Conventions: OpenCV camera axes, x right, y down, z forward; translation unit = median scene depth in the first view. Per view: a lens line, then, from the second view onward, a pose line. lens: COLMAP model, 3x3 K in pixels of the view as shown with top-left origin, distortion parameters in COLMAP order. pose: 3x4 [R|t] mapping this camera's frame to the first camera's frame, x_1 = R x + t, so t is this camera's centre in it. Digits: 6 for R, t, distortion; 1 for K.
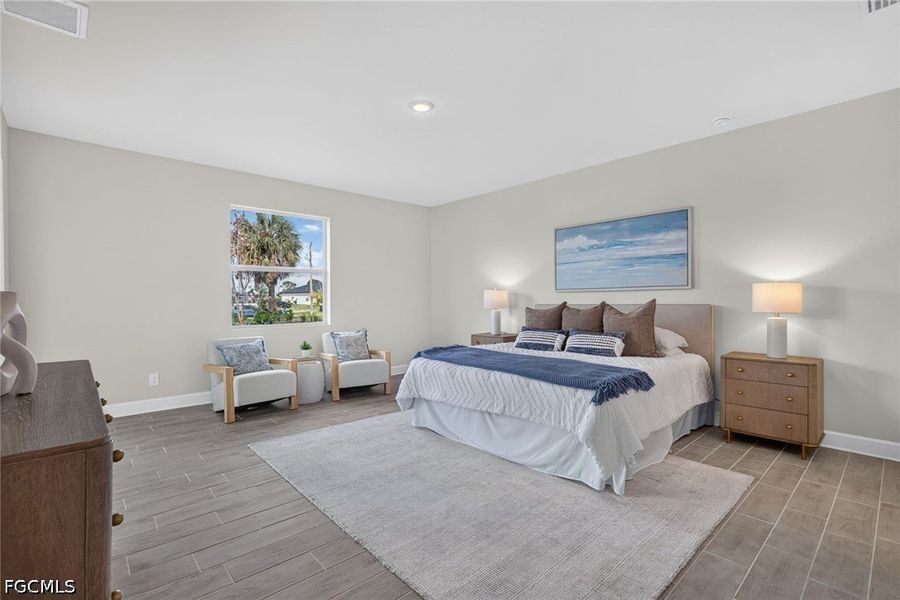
lens RADIAL K [[403.8, 0, 444.9], [0, 403.8, 296.5], [0, 0, 1]] dist [0.004402, 0.000481]
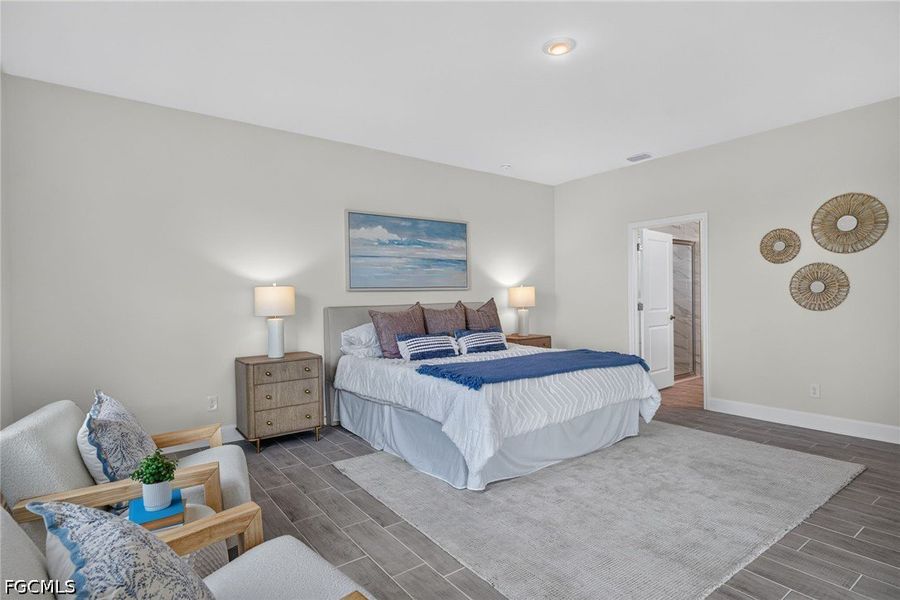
lens RADIAL K [[463.0, 0, 448.0], [0, 463.0, 299.5], [0, 0, 1]] dist [0.004359, 0.000563]
pose [[0.111250, 0.001293, 0.993792, -0.677205], [0.009043, 0.999956, -0.002313, 0.009930], [-0.993751, 0.009244, 0.111234, 0.796124]]
